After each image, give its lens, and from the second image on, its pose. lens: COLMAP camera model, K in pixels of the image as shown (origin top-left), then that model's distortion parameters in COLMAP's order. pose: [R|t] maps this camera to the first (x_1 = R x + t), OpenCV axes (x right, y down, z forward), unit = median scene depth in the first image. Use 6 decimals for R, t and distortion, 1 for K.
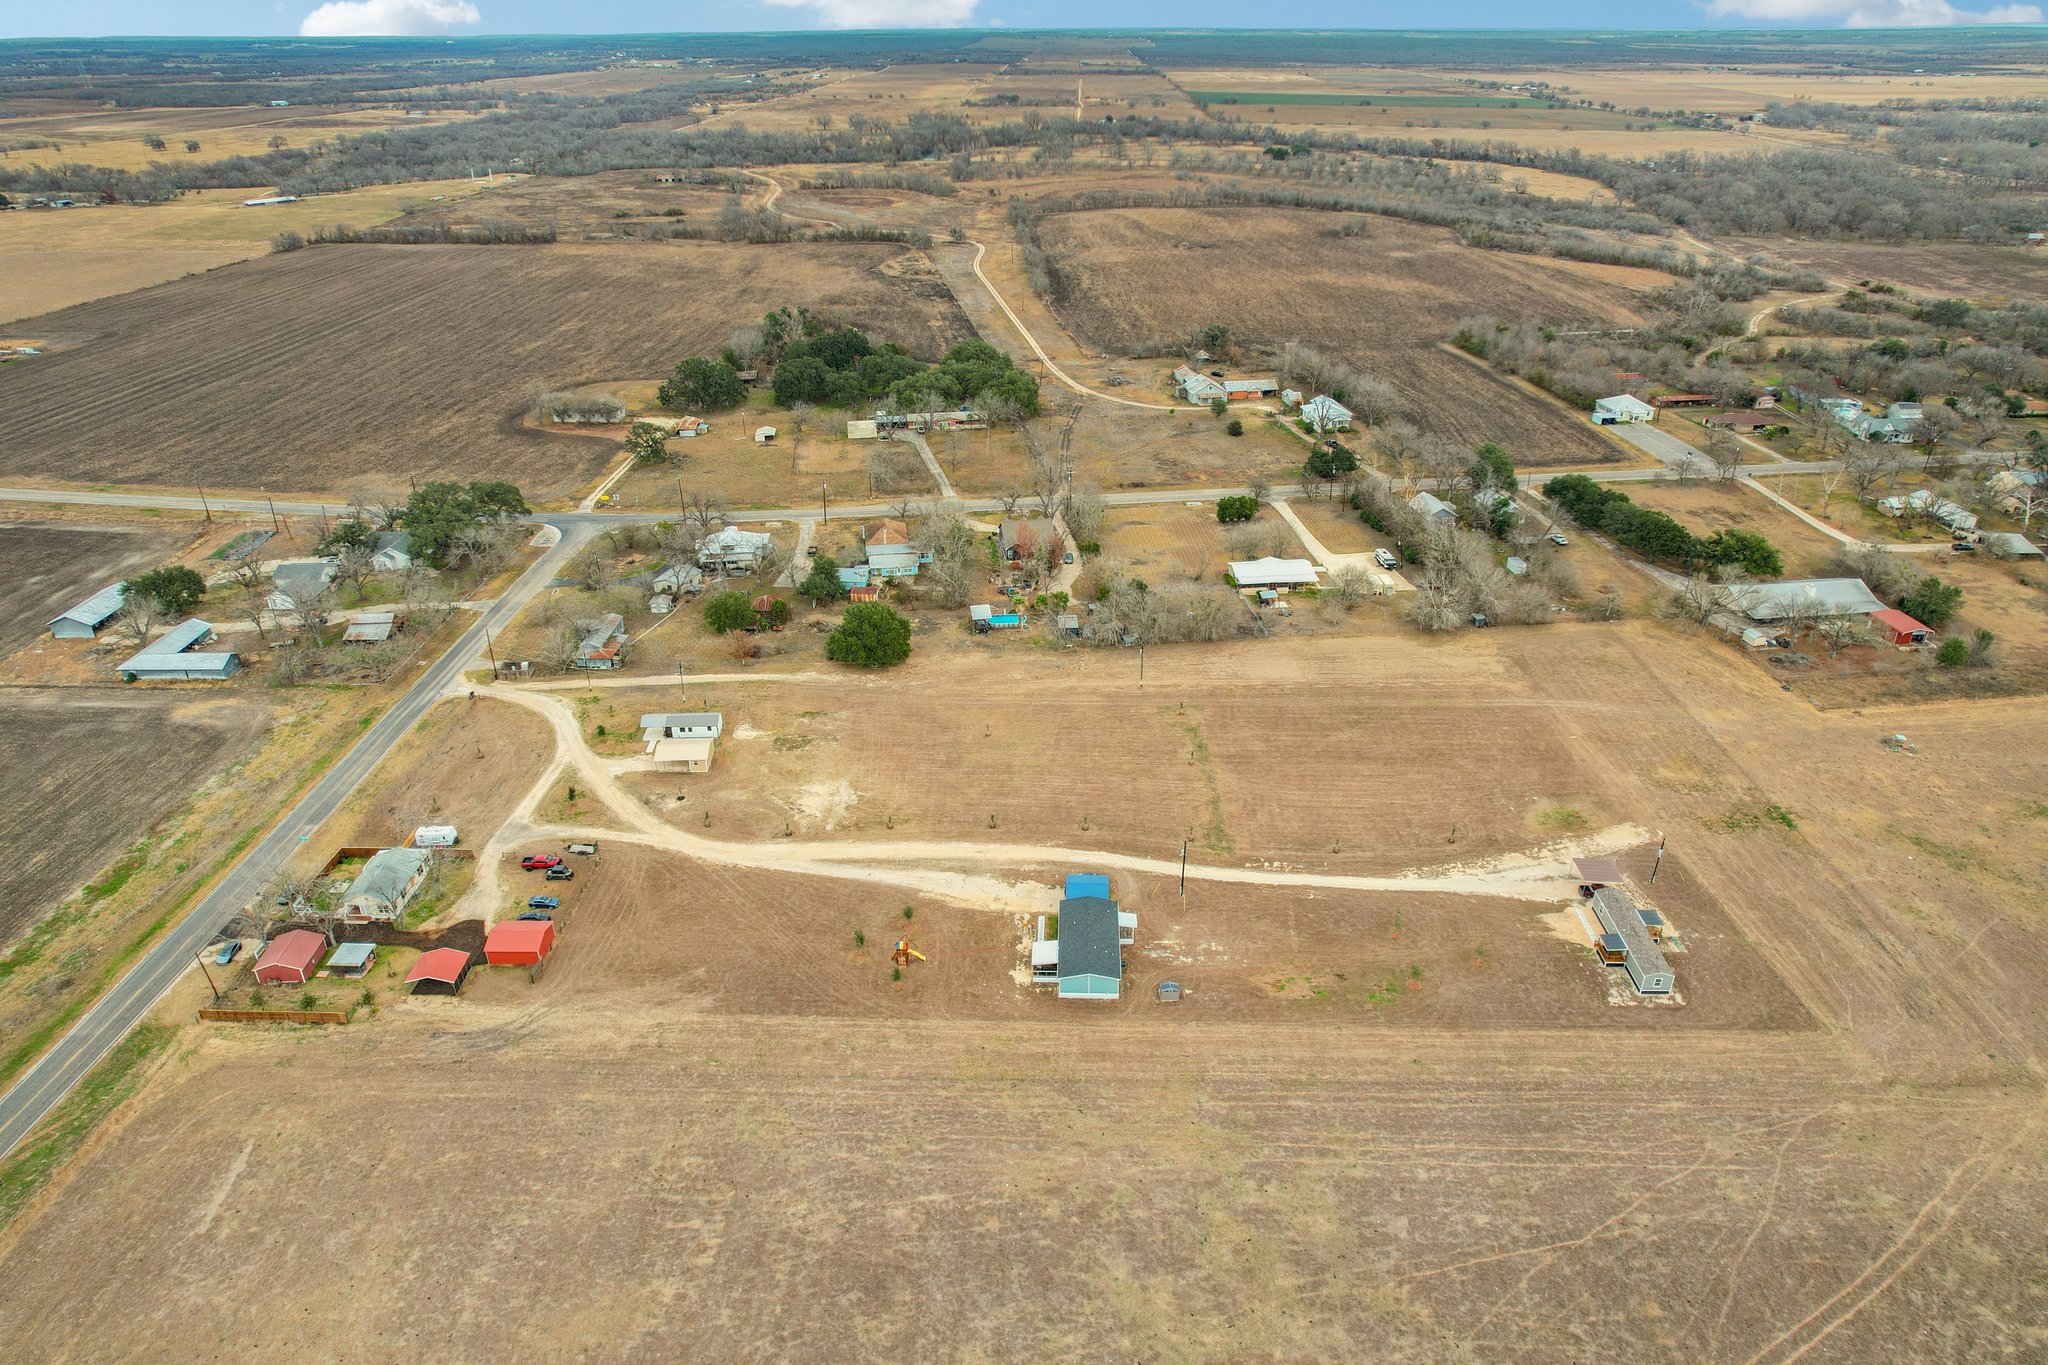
lens RADIAL K [[1304.9, 0, 1043.3], [0, 1304.9, 705.7], [0, 0, 1]] dist [-0.073672, 0.063579]
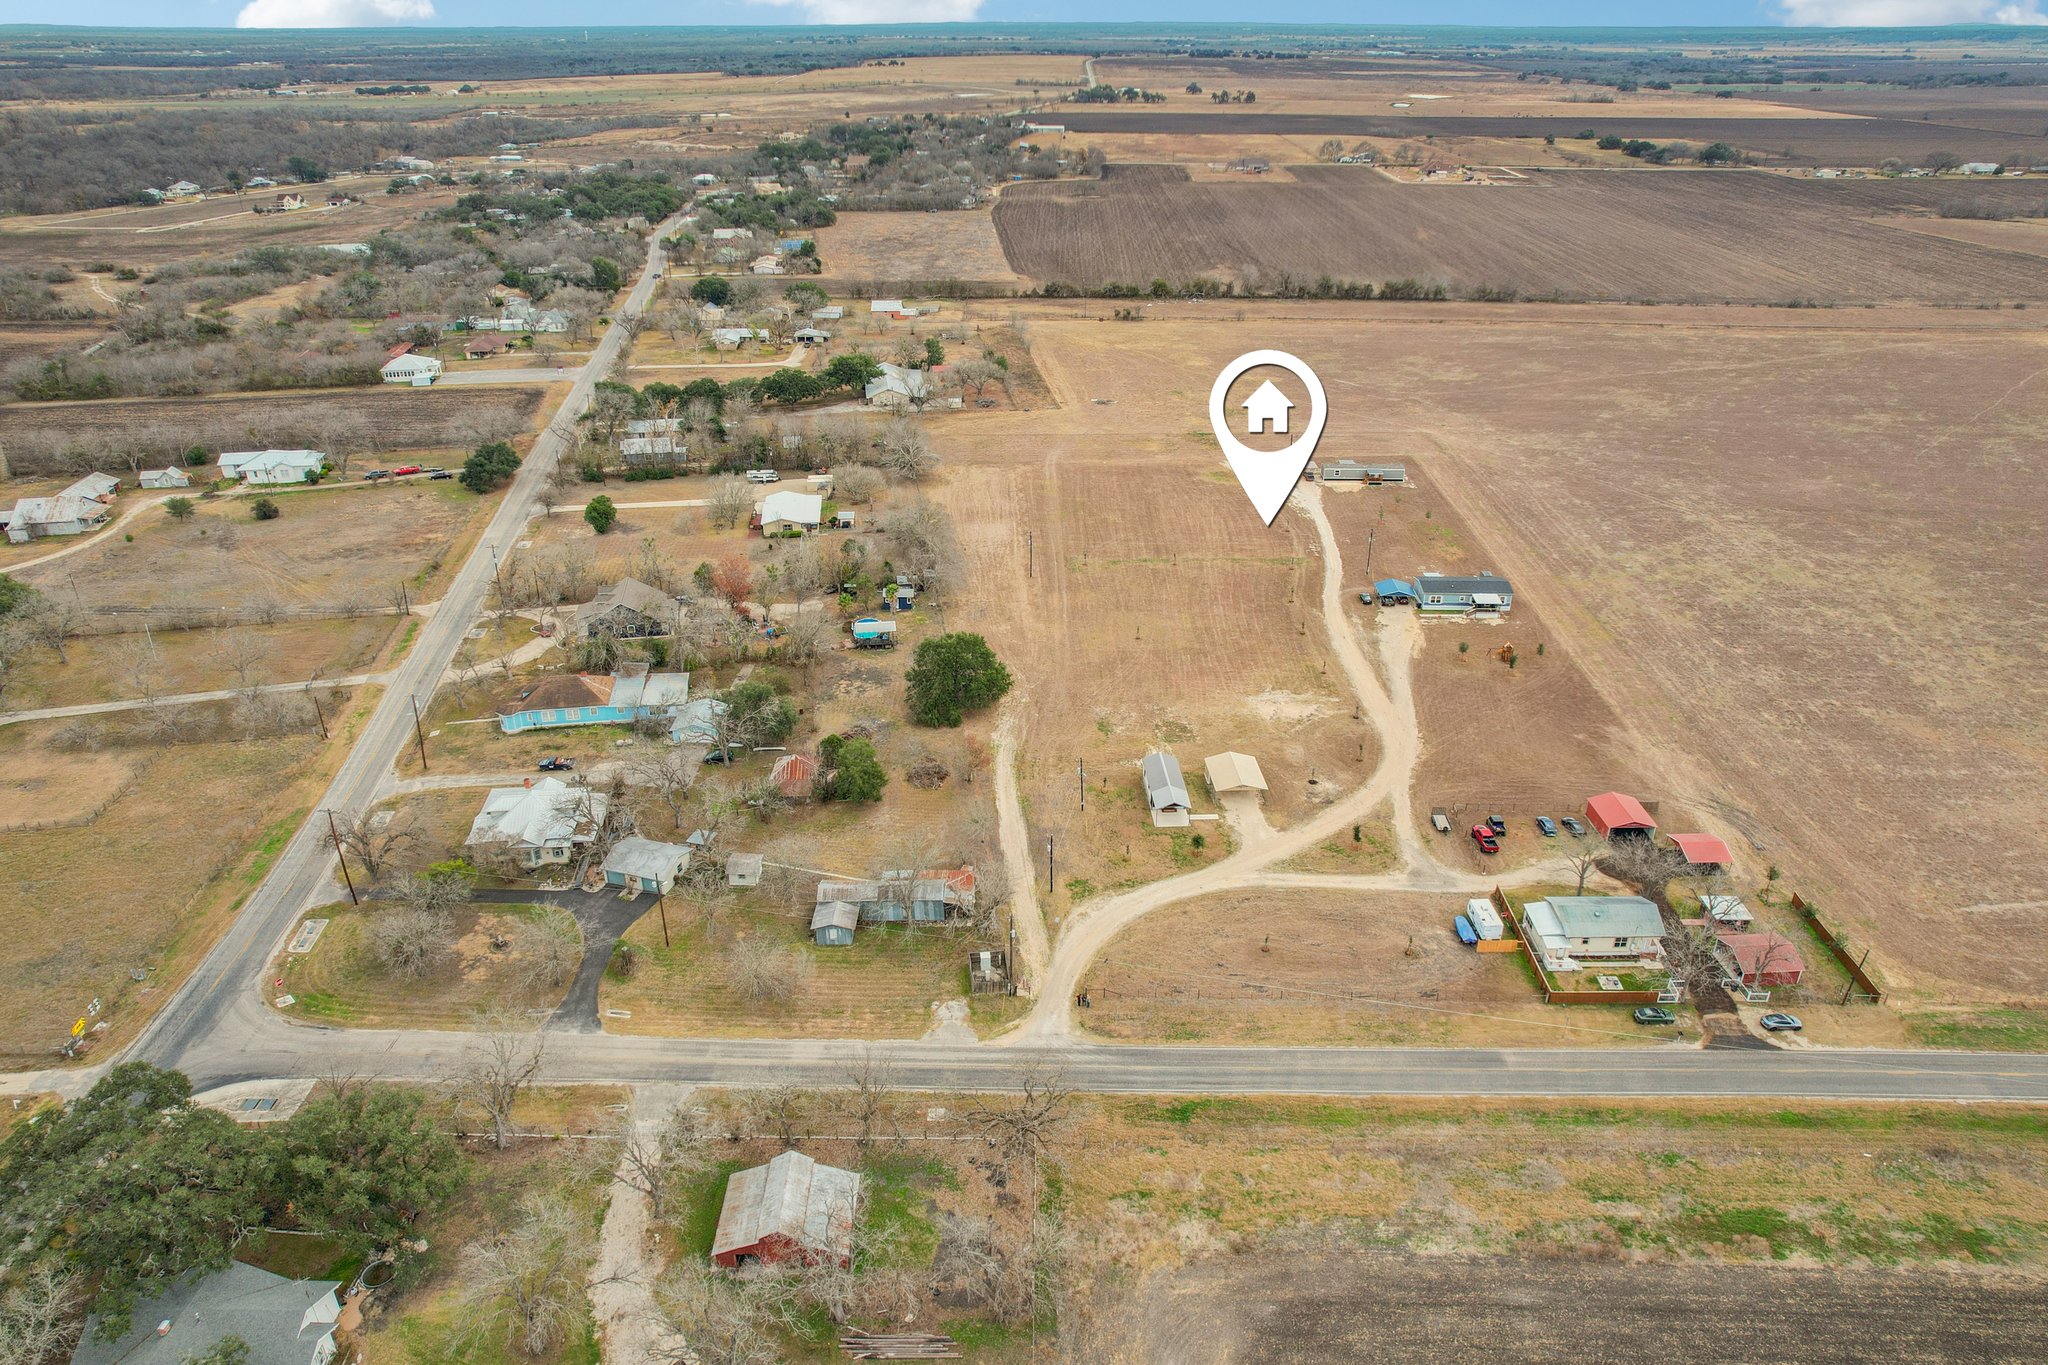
lens RADIAL K [[1357.3, 0, 1024.0], [0, 1357.3, 682.5], [0, 0, 1]] dist [-0.075462, 0.067849]
pose [[-0.007153, -0.441537, 0.897214, -0.974420], [0.472276, 0.789373, 0.392231, -0.393102], [-0.881422, 0.426538, 0.202881, 0.880319]]
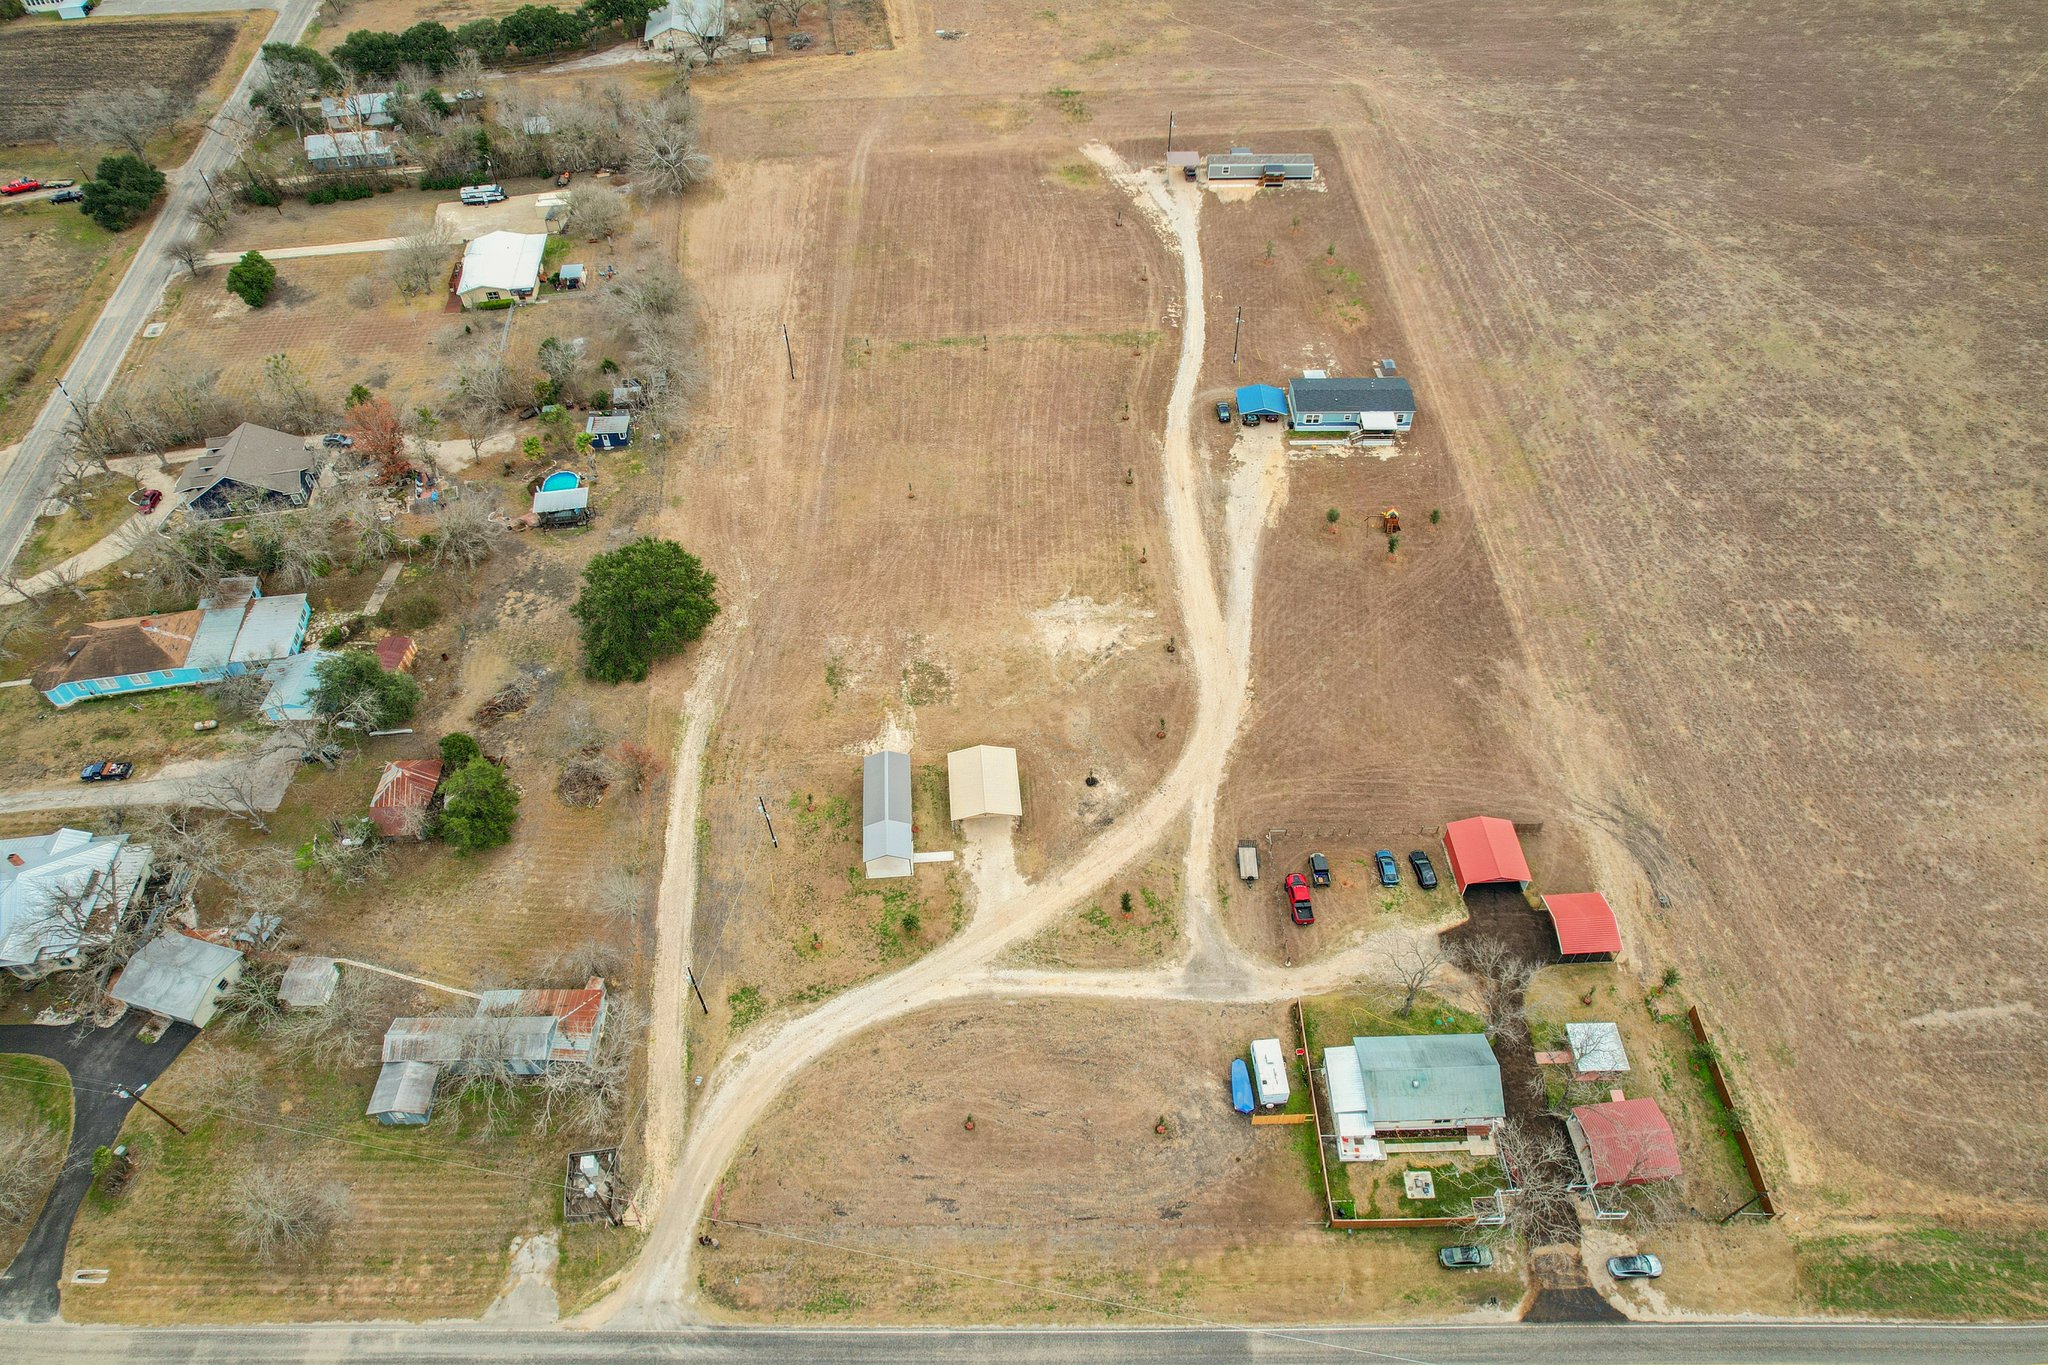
lens RADIAL K [[1322.7, 0, 1021.7], [0, 1322.7, 681.7], [0, 0, 1]] dist [-0.071038, 0.063953]
pose [[-0.027983, -0.726055, 0.687067, -0.643850], [0.483053, 0.591931, 0.645195, -0.374155], [-0.875144, 0.349944, 0.334159, 0.725409]]
